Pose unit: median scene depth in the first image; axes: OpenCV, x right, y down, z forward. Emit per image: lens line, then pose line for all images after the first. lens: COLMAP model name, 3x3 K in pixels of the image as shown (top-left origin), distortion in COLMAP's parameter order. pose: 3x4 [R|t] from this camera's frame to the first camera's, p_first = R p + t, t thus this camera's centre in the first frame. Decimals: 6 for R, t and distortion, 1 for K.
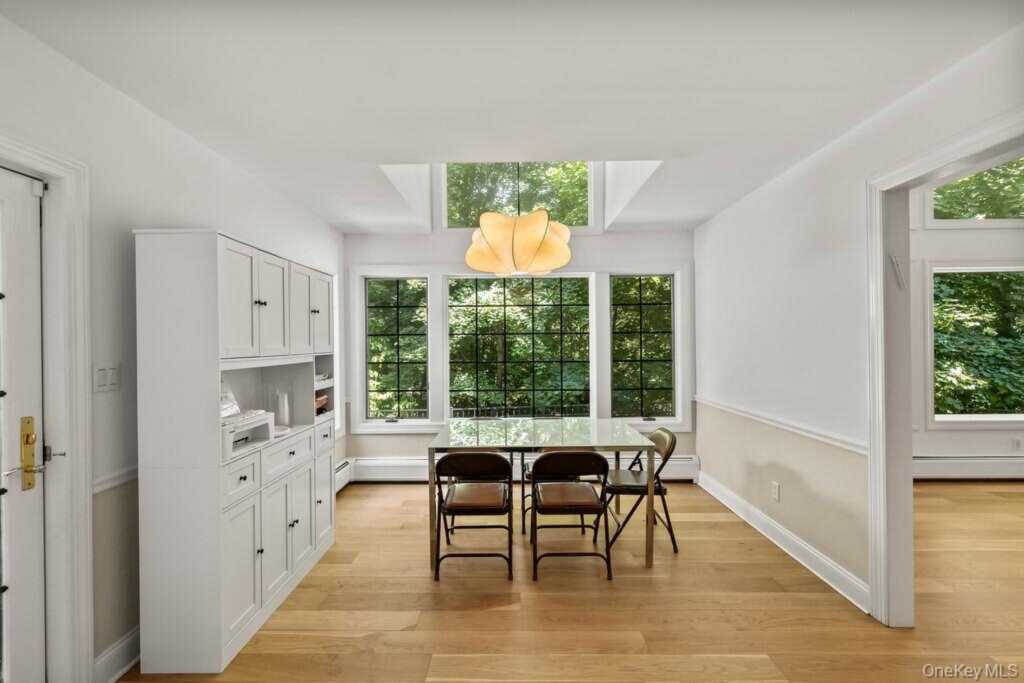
lens RADIAL K [[434.2, 0, 512.0], [0, 434.2, 341.5], [0, 0, 1]] dist [-0.002022, -0.000425]
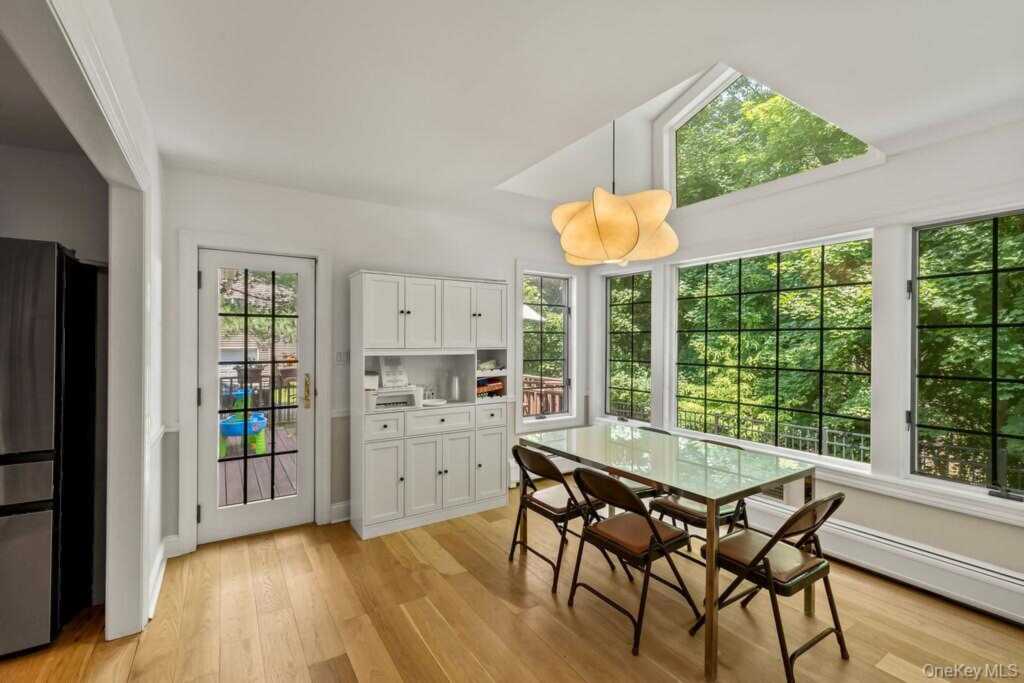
lens RADIAL K [[454.2, 0, 512.0], [0, 454.2, 341.5], [0, 0, 1]] dist [0.000806, 0.000041]
pose [[0.548704, 0.011460, -0.835938, 0.764114], [-0.007893, 0.999932, 0.008527, -0.003543], [0.835979, 0.001920, 0.548758, 0.382211]]
